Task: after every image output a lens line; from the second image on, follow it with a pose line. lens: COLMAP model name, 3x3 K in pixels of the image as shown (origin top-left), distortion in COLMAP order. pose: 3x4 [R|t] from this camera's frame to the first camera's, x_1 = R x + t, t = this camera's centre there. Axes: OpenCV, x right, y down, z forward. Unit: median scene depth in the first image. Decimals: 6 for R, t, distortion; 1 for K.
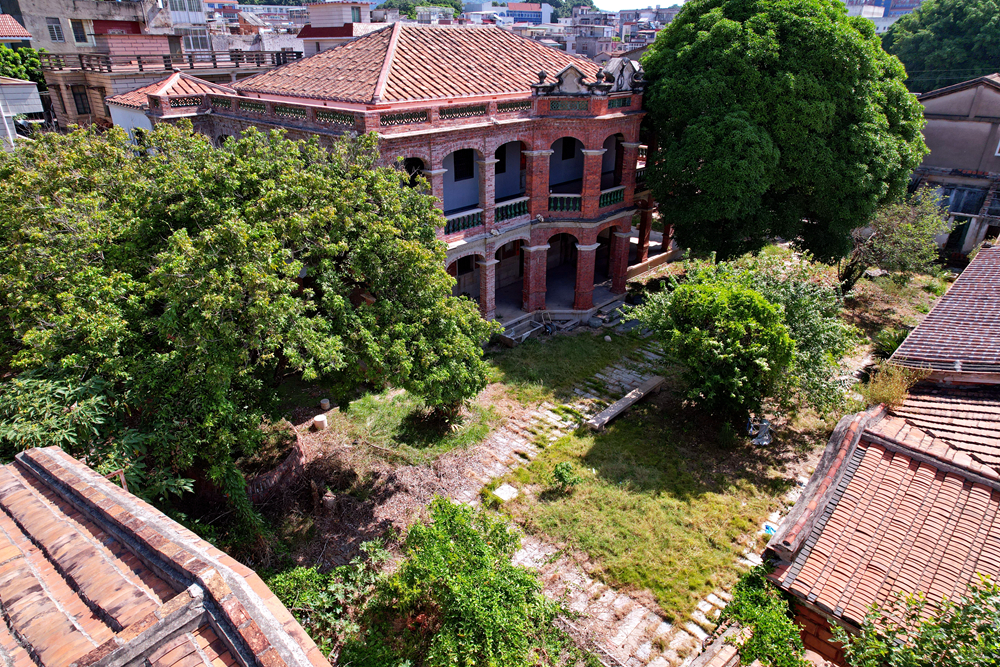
lens RADIAL K [[621.0, 0, 500.6], [0, 621.0, 331.5], [0, 0, 1]] dist [-0.050871, 0.025011]
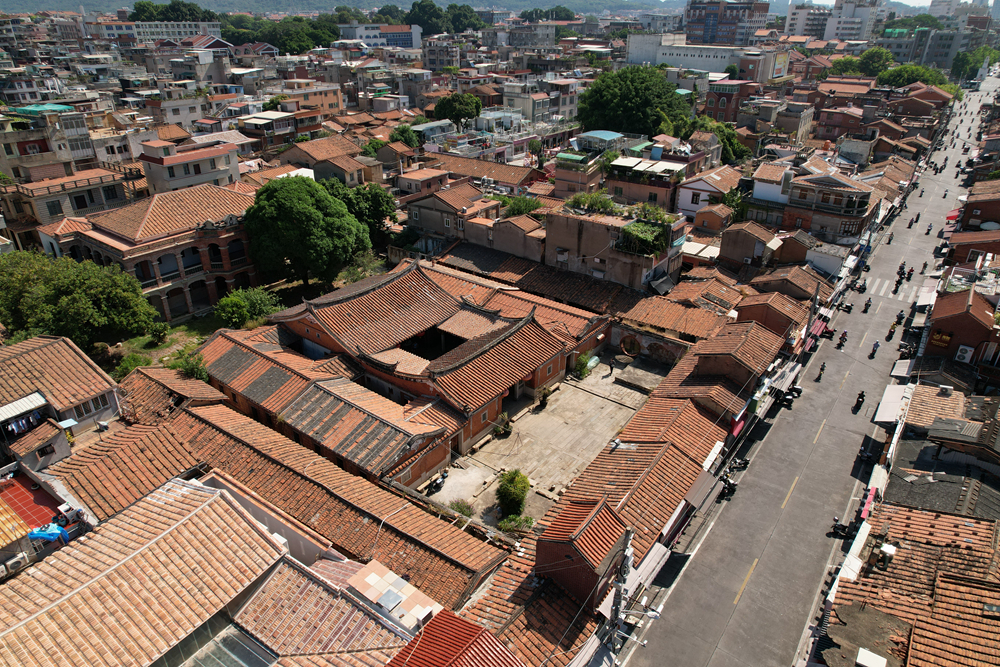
lens RADIAL K [[621.0, 0, 509.7], [0, 621.0, 331.4], [0, 0, 1]] dist [-0.050871, 0.025011]
pose [[0.993860, -0.047047, 0.100149, 1.183187], [0.043667, 0.998409, 0.035687, 0.044721], [-0.101668, -0.031095, 0.994332, -1.973951]]
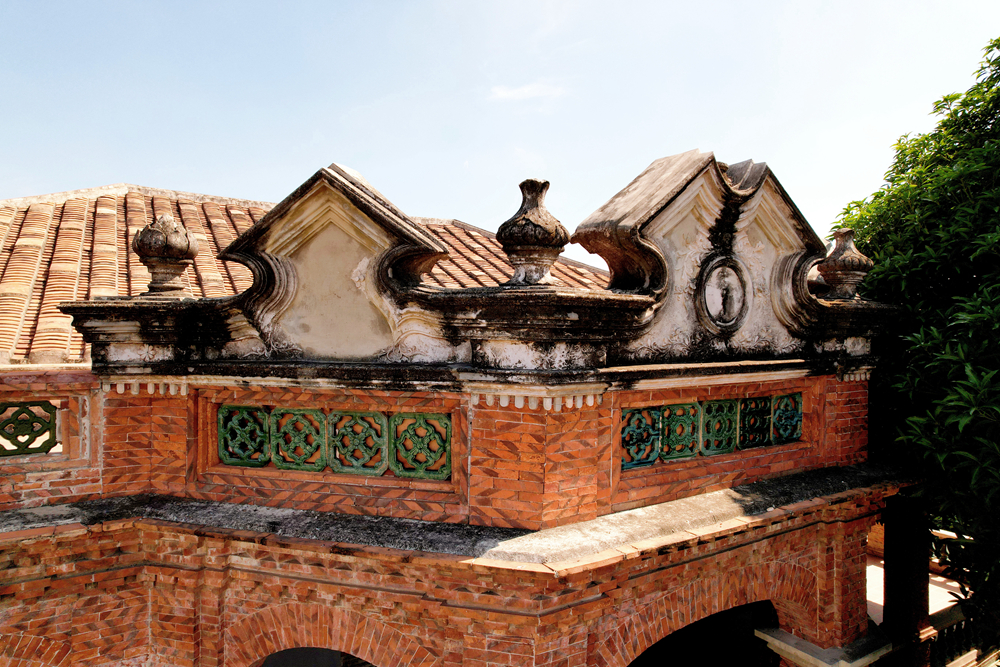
lens RADIAL K [[621.0, 0, 530.3], [0, 621.0, 316.3], [0, 0, 1]] dist [-0.050871, 0.025011]
pose [[0.972697, 0.007989, -0.231942, 0.190733], [-0.109036, 0.897969, -0.426336, -0.340647], [0.204871, 0.439986, 0.874323, 0.883409]]
